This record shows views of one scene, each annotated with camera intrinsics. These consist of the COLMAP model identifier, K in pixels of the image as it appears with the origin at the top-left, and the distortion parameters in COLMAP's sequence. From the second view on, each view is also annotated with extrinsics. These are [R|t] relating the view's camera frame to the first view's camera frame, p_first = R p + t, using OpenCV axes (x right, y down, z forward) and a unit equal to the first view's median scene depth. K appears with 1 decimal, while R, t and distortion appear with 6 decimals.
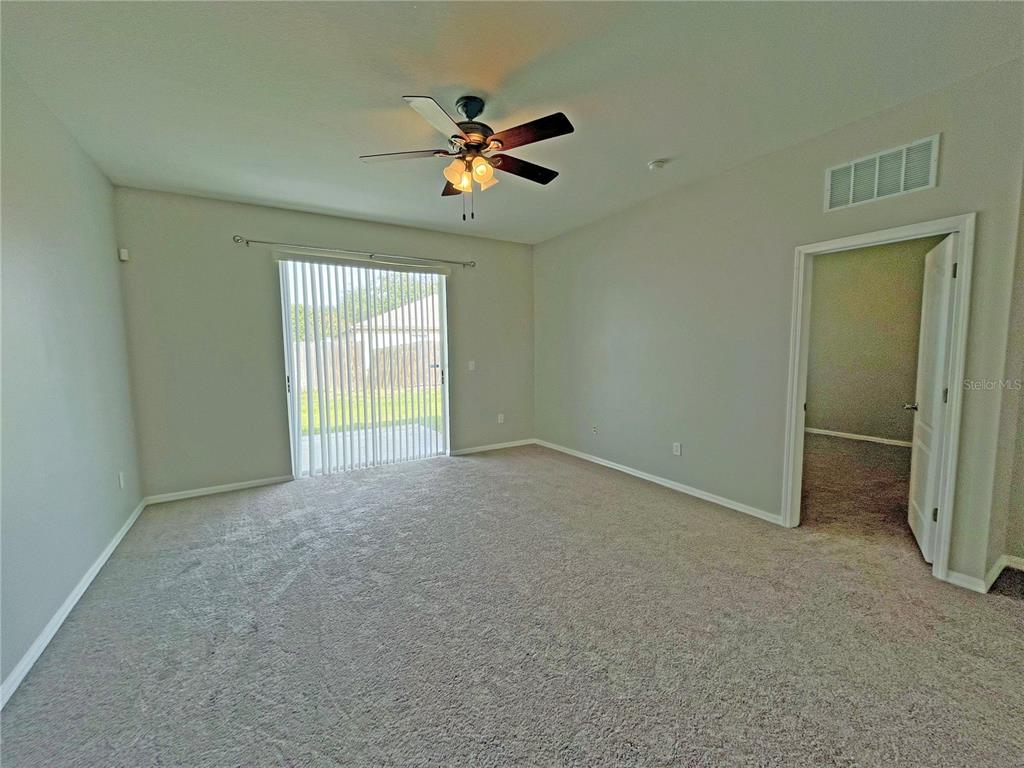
lens RADIAL K [[411.1, 0, 510.9], [0, 411.1, 384.4], [0, 0, 1]] dist [-0.003084, -0.000305]
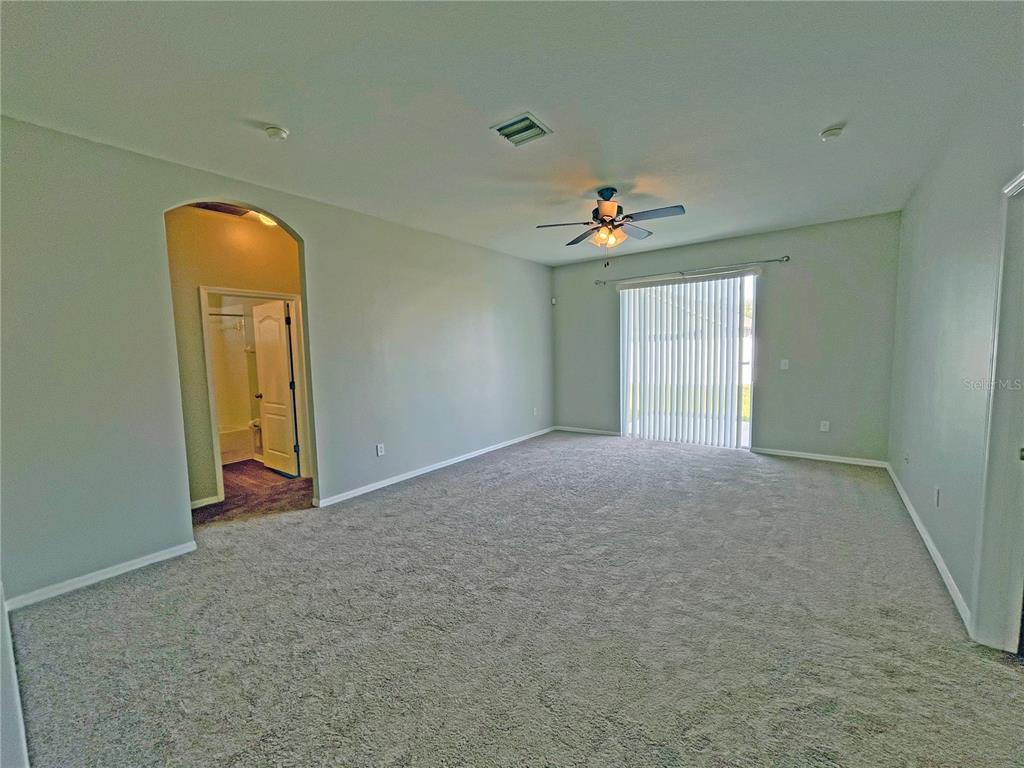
lens RADIAL K [[411.1, 0, 510.9], [0, 411.1, 384.4], [0, 0, 1]] dist [-0.003084, -0.000305]
pose [[0.361209, 0.083982, -0.928695, 0.758869], [-0.063024, 0.995857, 0.065543, -0.029753], [0.930353, 0.034855, 0.365005, 0.080389]]
